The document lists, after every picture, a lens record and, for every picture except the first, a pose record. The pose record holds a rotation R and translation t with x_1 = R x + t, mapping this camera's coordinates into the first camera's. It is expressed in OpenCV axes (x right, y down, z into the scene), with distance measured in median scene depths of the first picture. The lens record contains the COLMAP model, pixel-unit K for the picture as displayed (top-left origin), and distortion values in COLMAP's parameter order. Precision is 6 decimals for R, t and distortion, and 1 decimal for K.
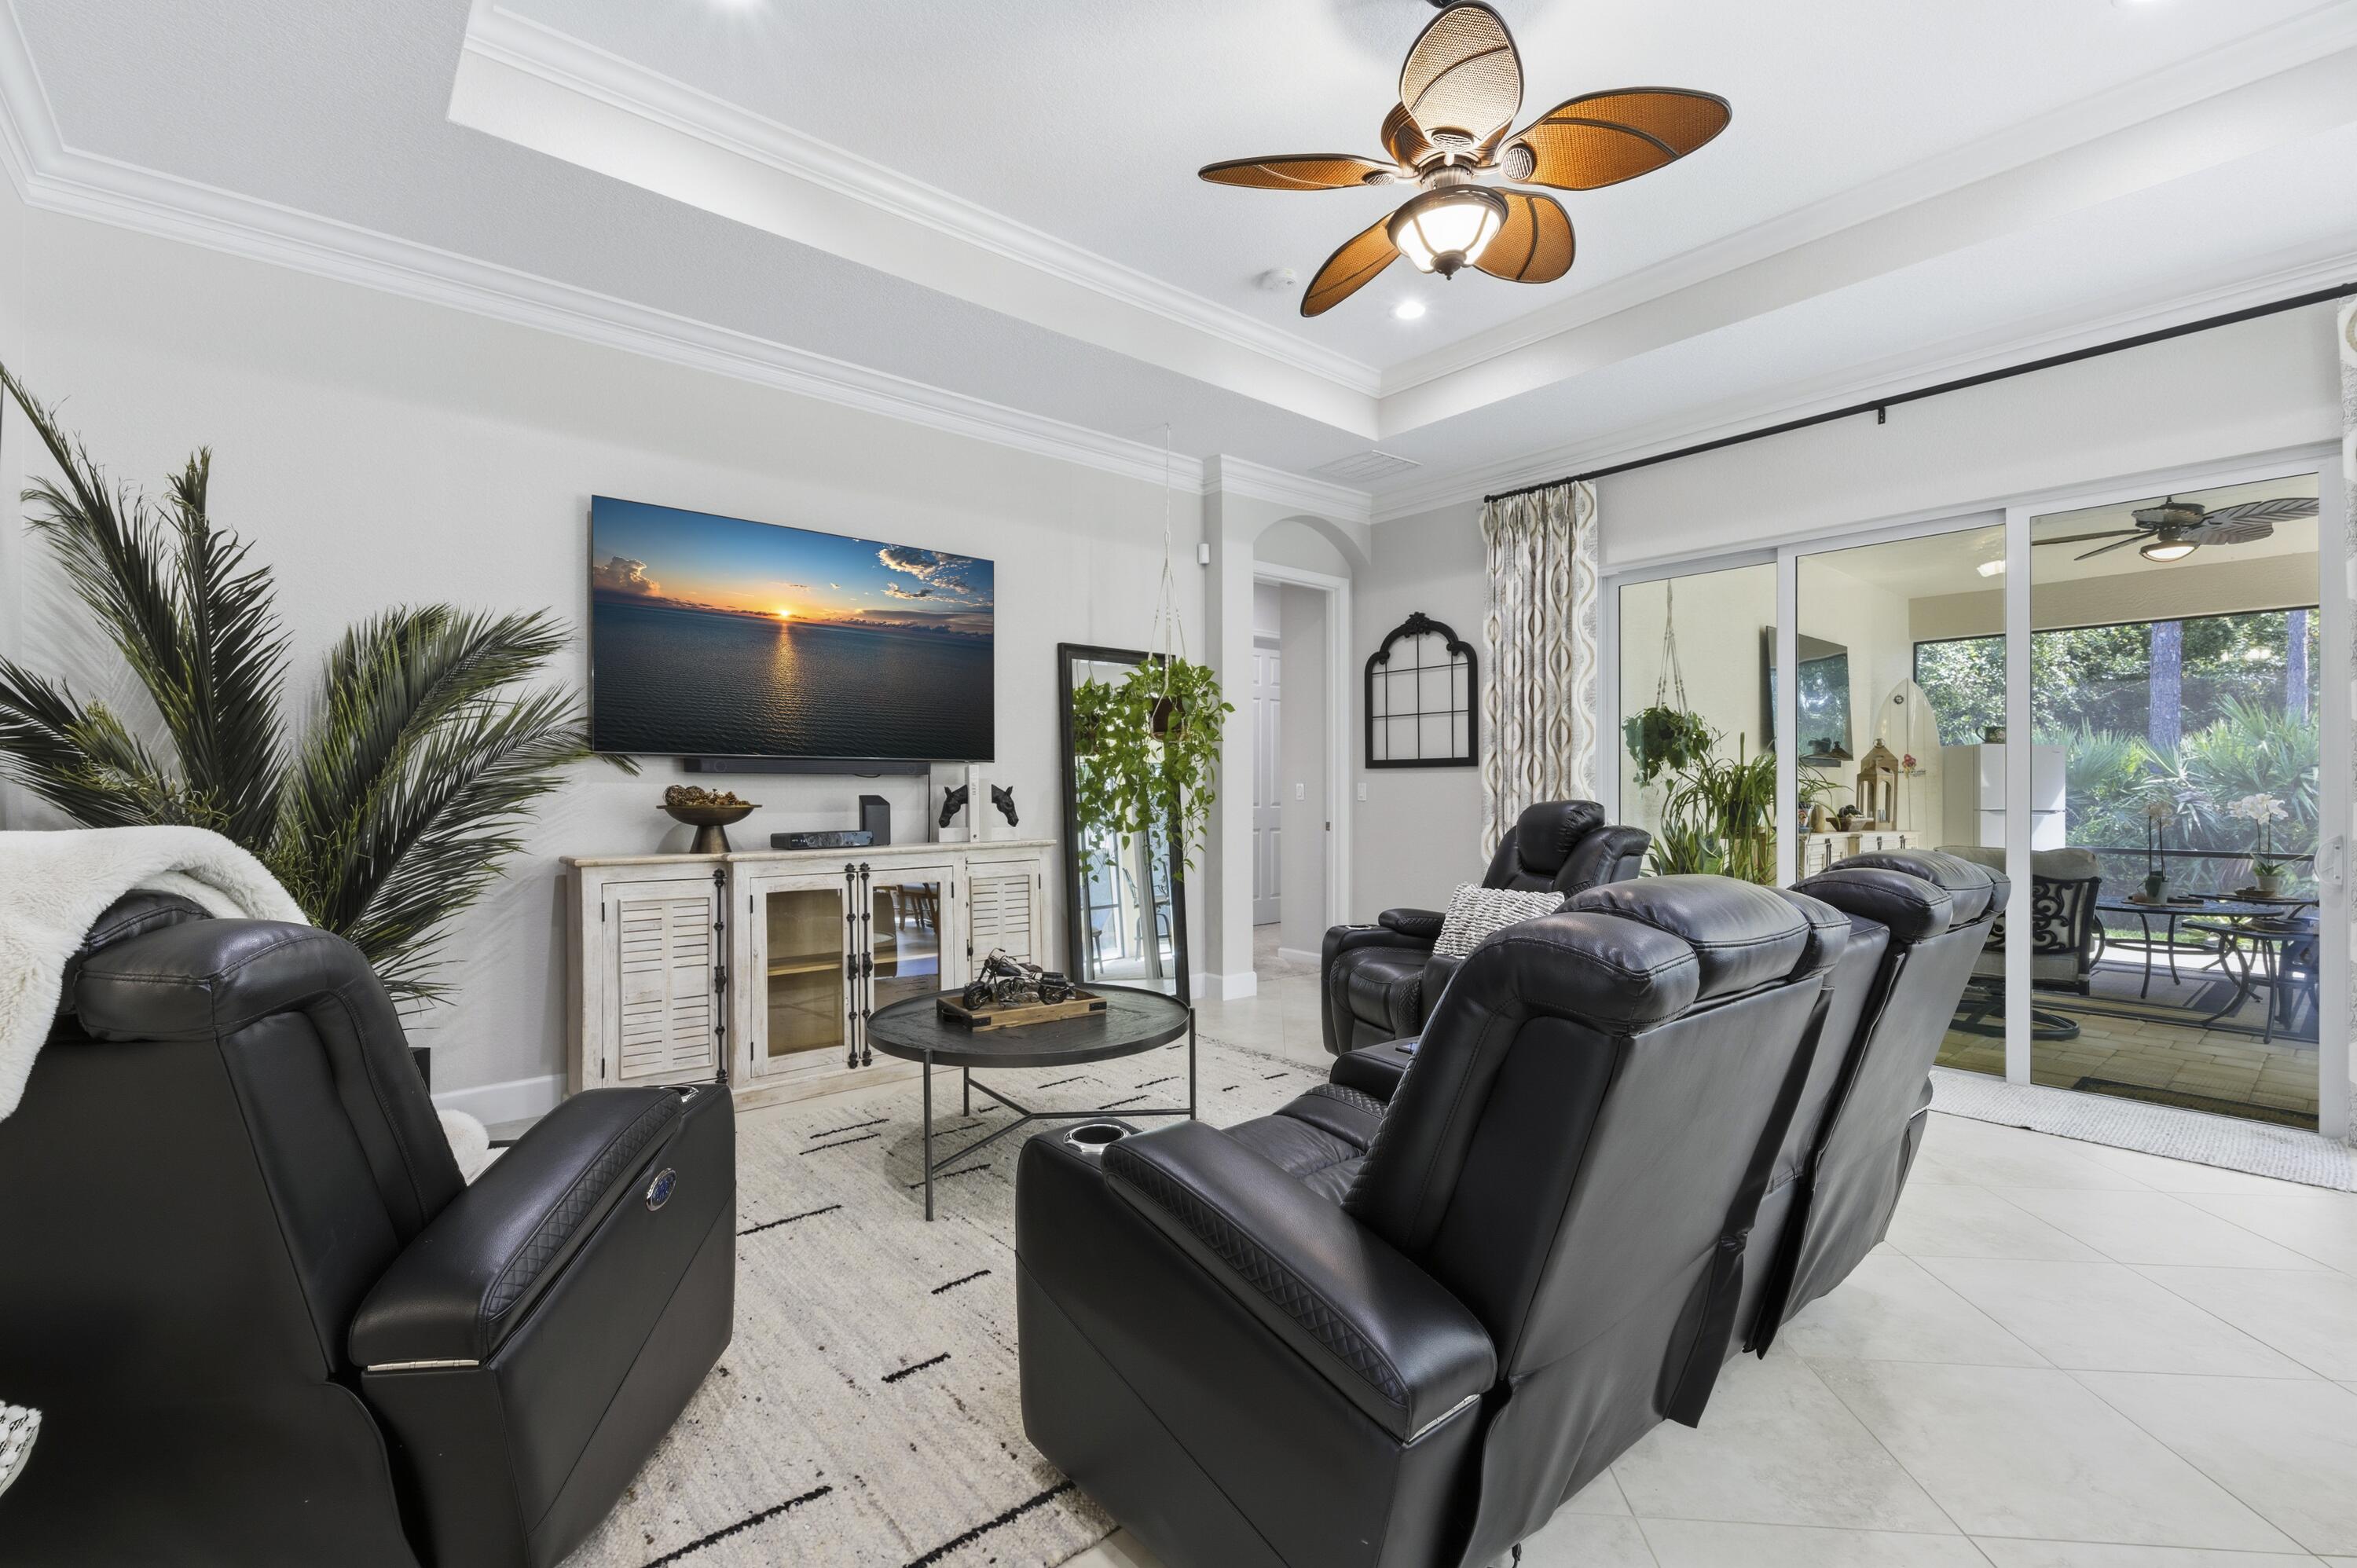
lens RADIAL K [[1023.4, 0, 1164.2], [0, 1023.4, 805.6], [0, 0, 1]] dist [-0.002747, -0.000404]
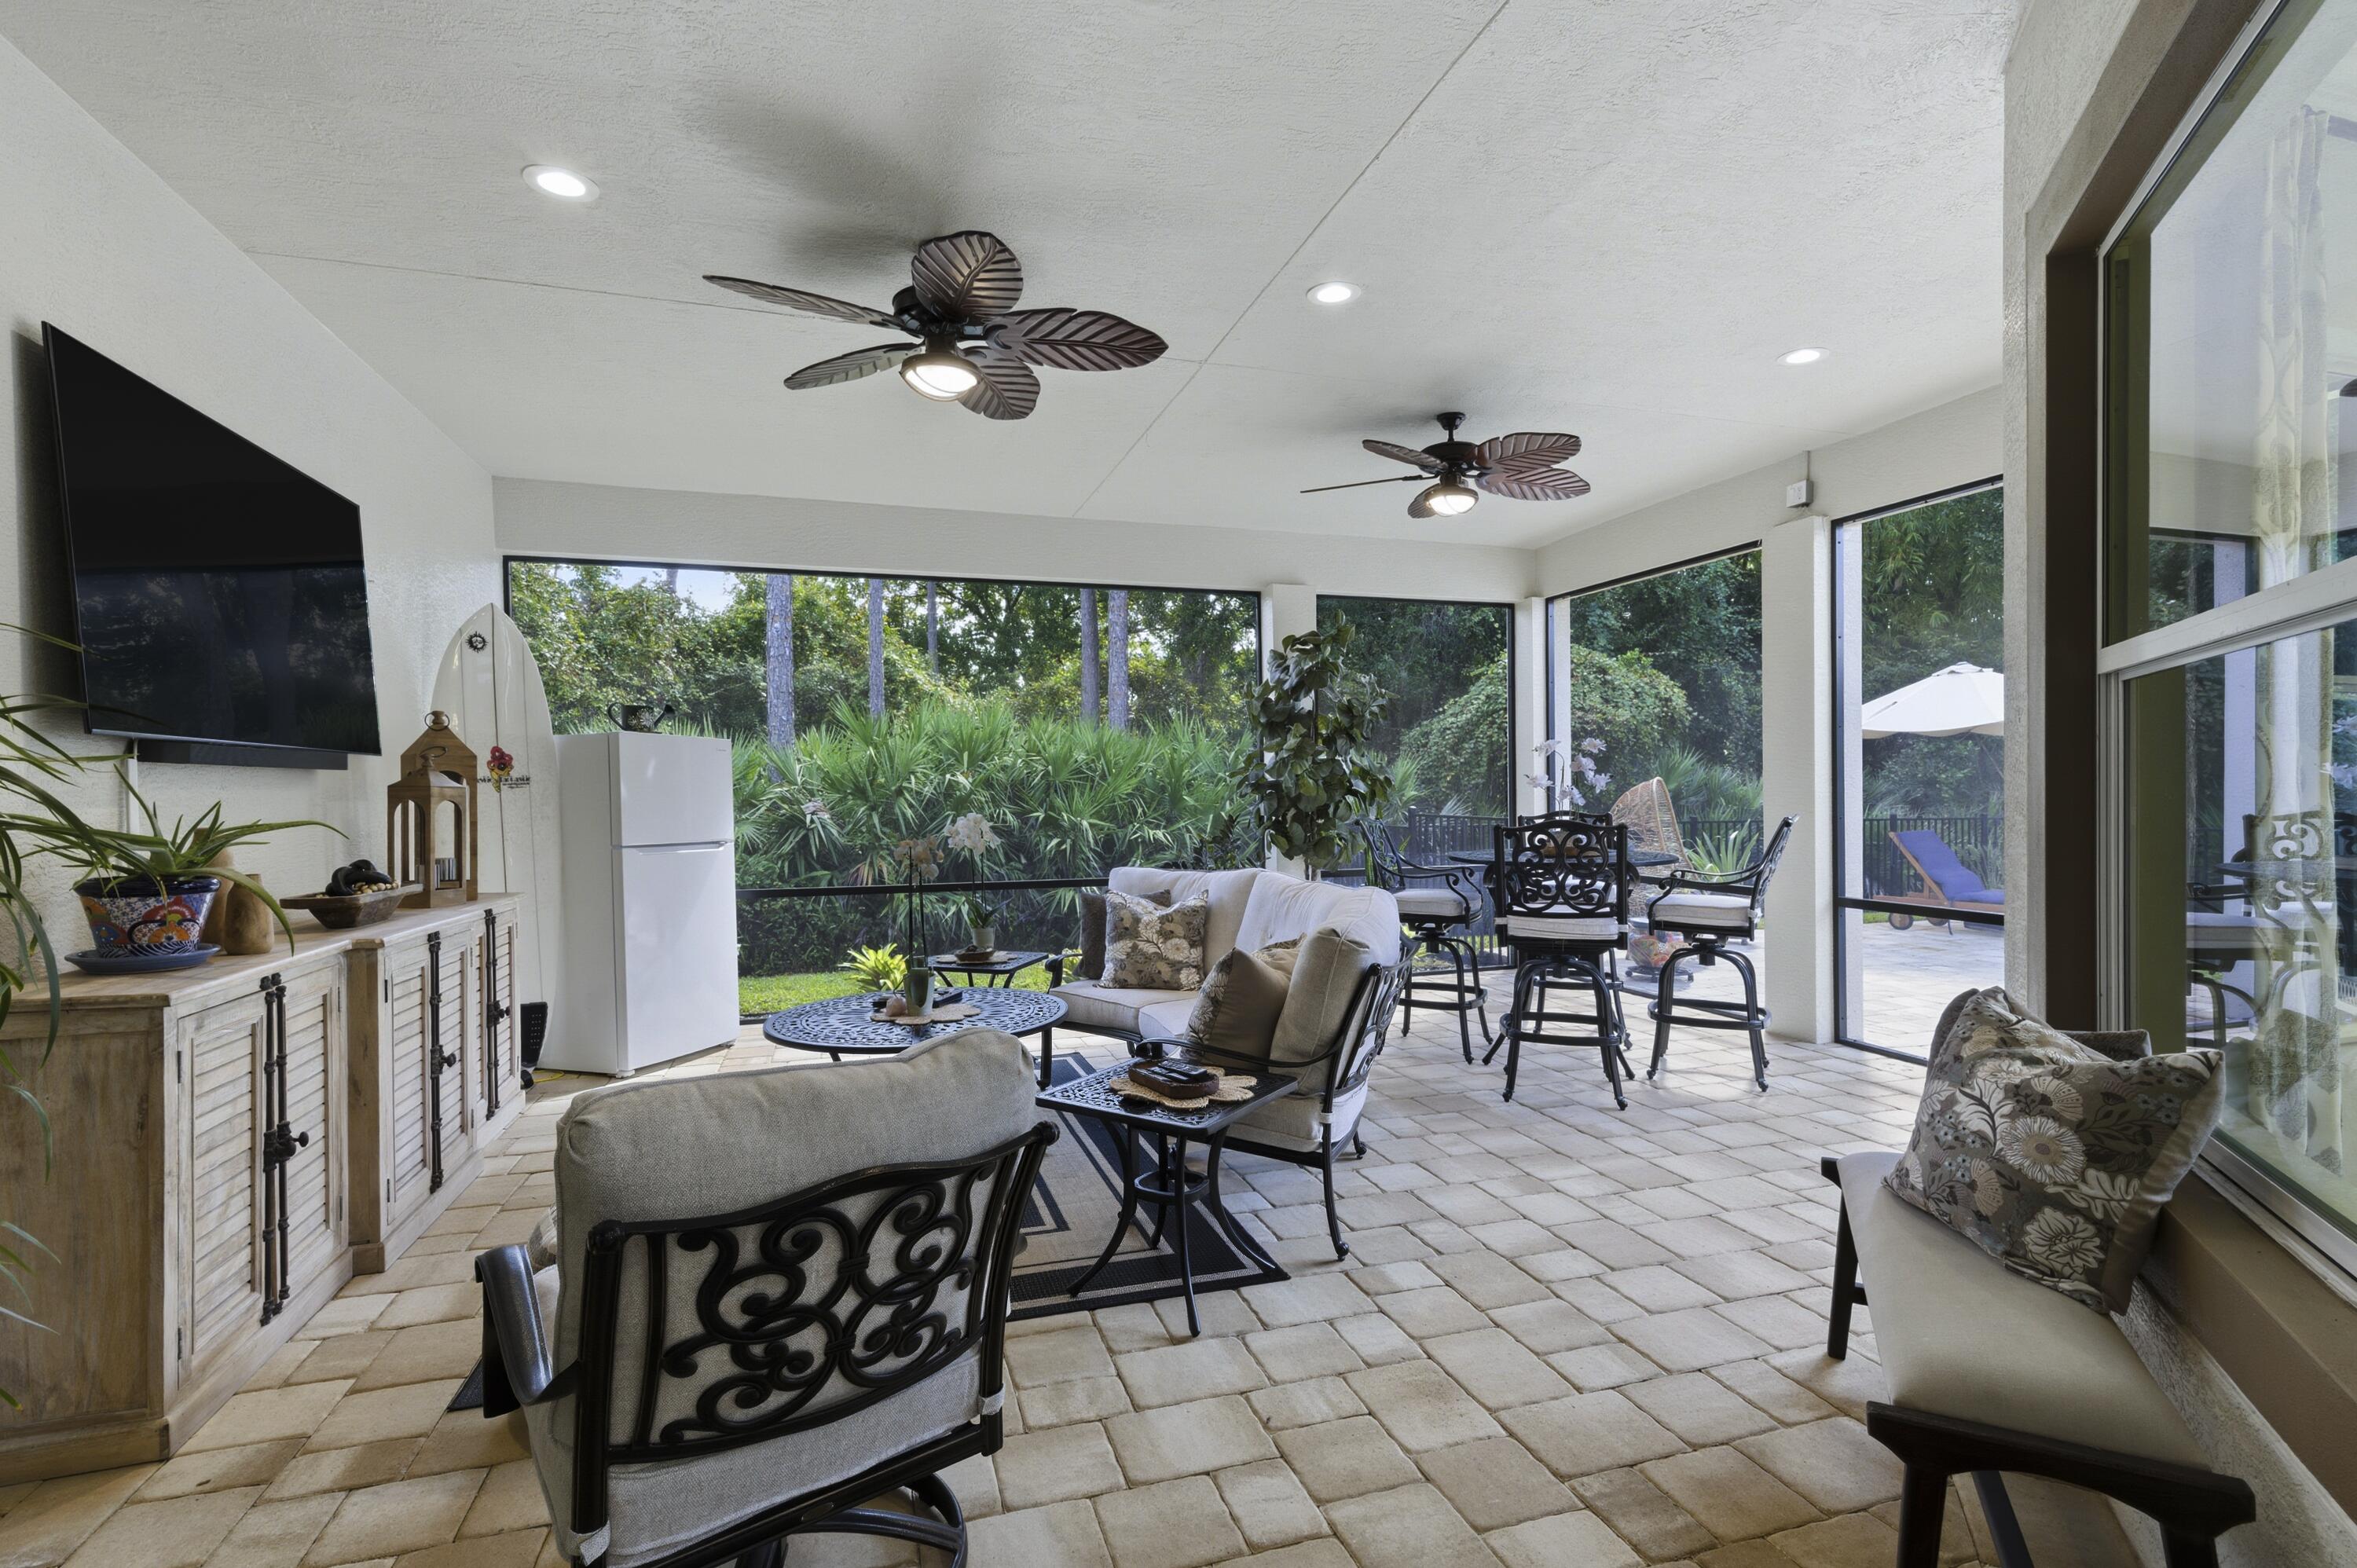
lens RADIAL K [[1023.4, 0, 1164.2], [0, 1023.4, 805.6], [0, 0, 1]] dist [-0.002747, -0.000404]
pose [[0.367415, -0.021766, 0.929802, 0.375642], [0.024622, 0.999603, 0.013670, -0.019060], [-0.929731, 0.017871, 0.367805, 0.503005]]
